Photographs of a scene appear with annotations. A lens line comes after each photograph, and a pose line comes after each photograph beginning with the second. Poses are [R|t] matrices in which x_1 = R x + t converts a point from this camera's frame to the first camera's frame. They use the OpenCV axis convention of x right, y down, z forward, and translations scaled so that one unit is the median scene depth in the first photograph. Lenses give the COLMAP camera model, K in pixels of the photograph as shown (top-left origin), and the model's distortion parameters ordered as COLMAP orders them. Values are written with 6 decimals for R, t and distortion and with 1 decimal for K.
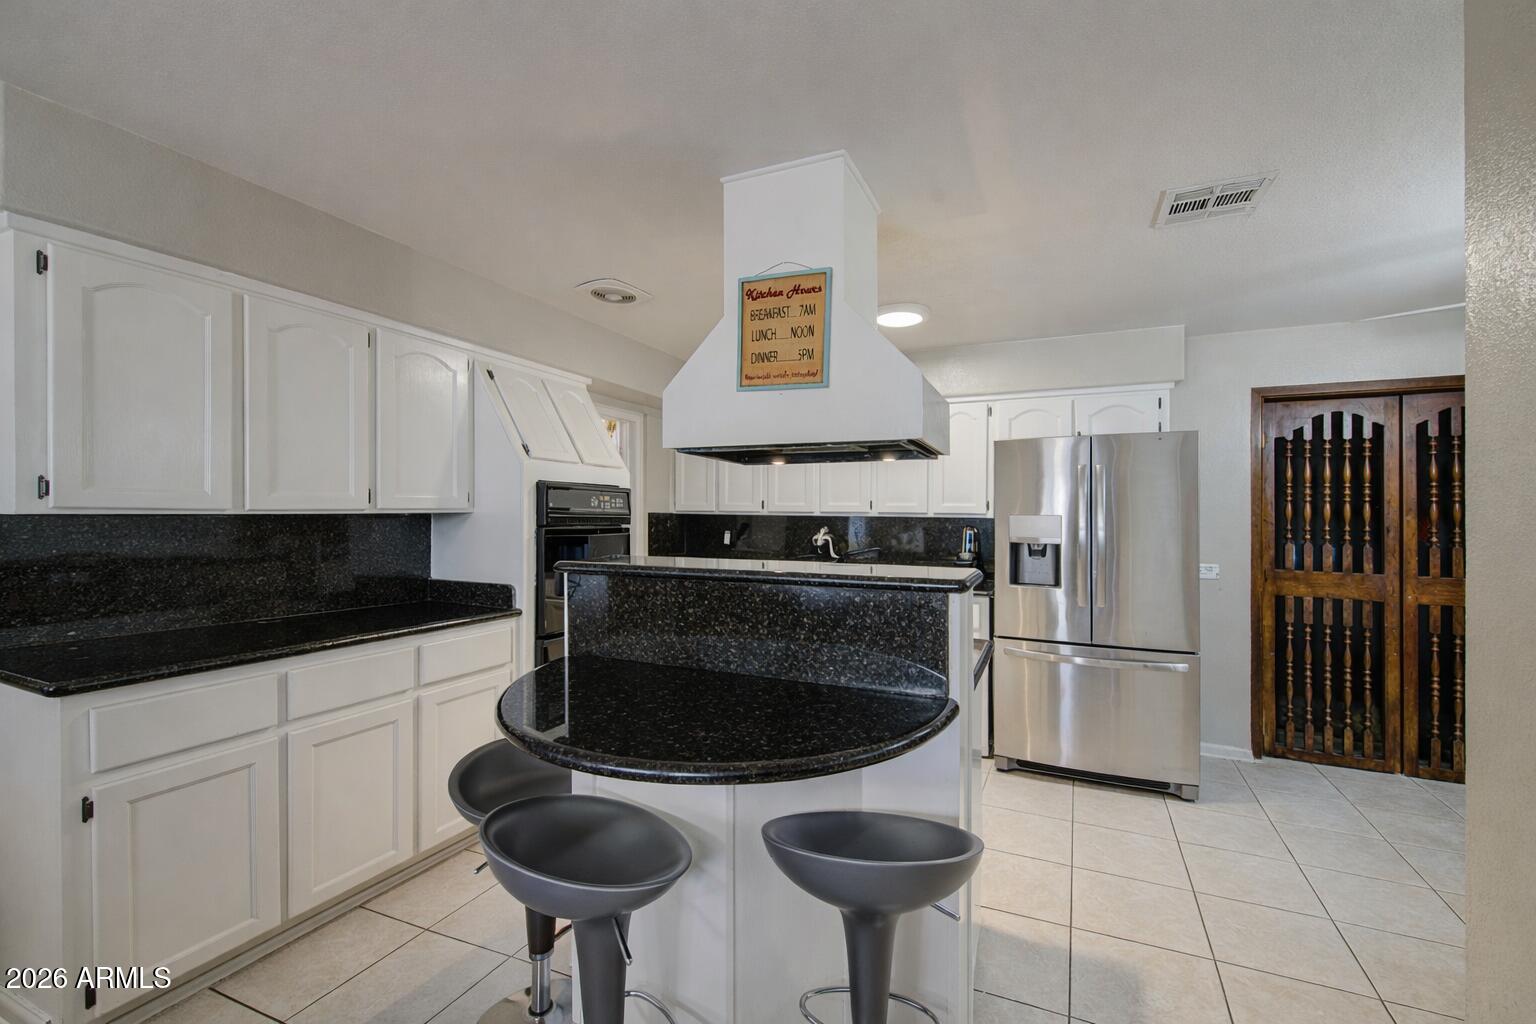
lens RADIAL K [[662.7, 0, 759.8], [0, 662.7, 520.3], [0, 0, 1]] dist [-0.000667, 0.000551]
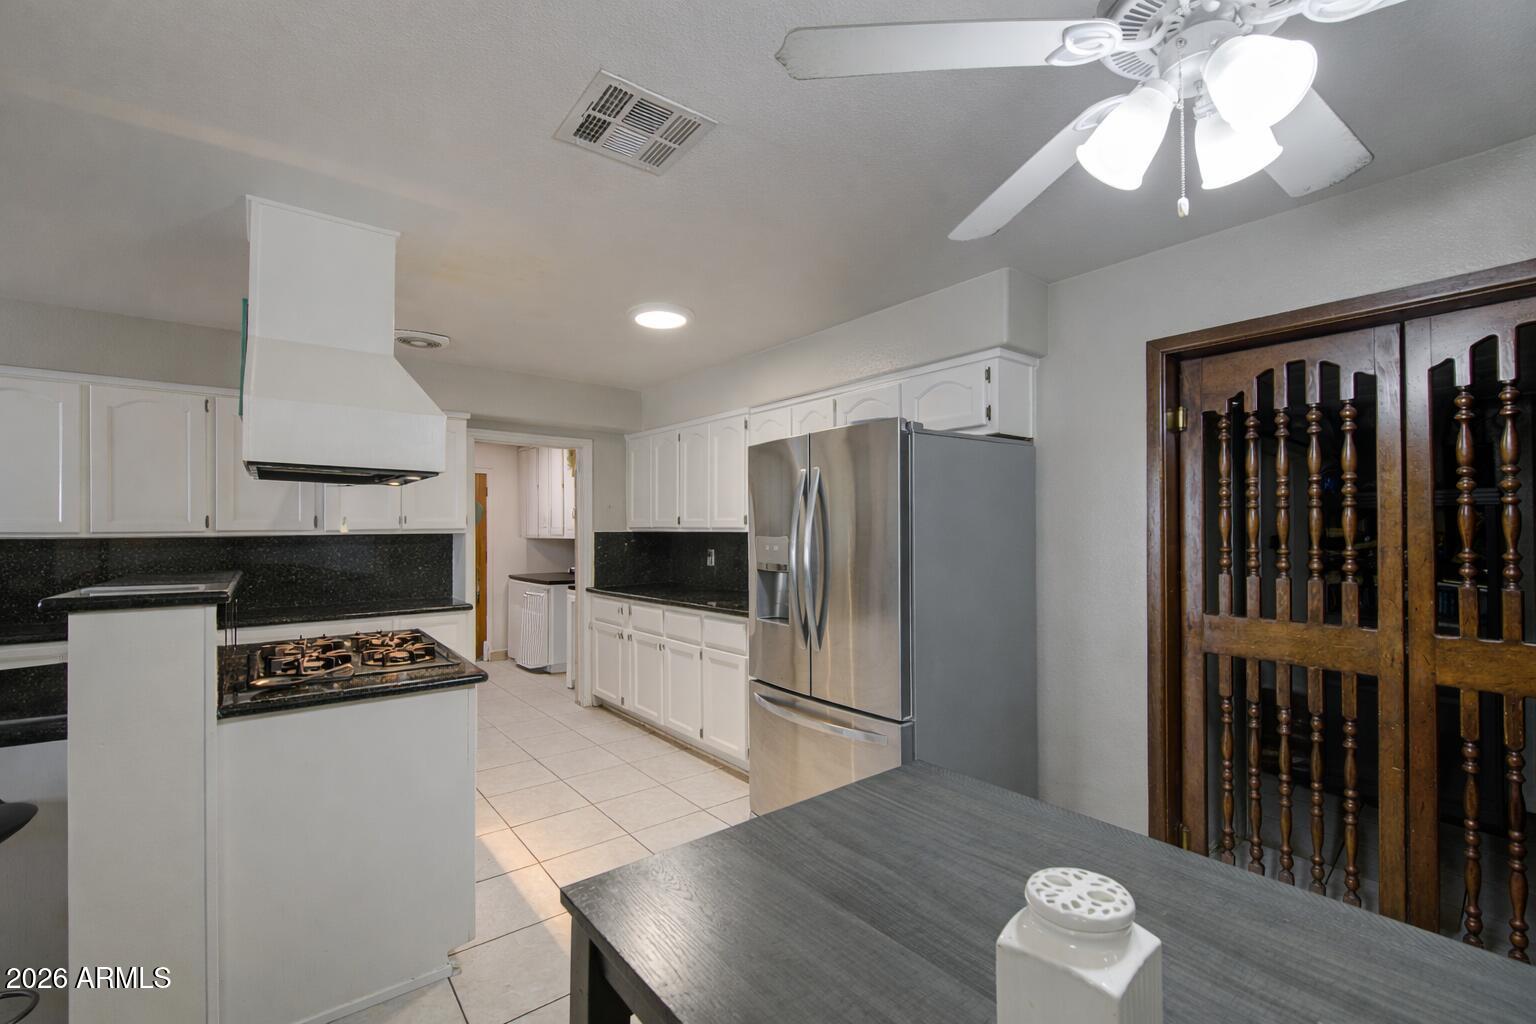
lens RADIAL K [[662.7, 0, 767.8], [0, 662.7, 525.1], [0, 0, 1]] dist [-0.000667, 0.000551]
pose [[0.892322, -0.012648, -0.451221, 0.718485], [0.008579, 0.999902, -0.011063, -0.008474], [0.451317, 0.006001, 0.892343, 0.227478]]
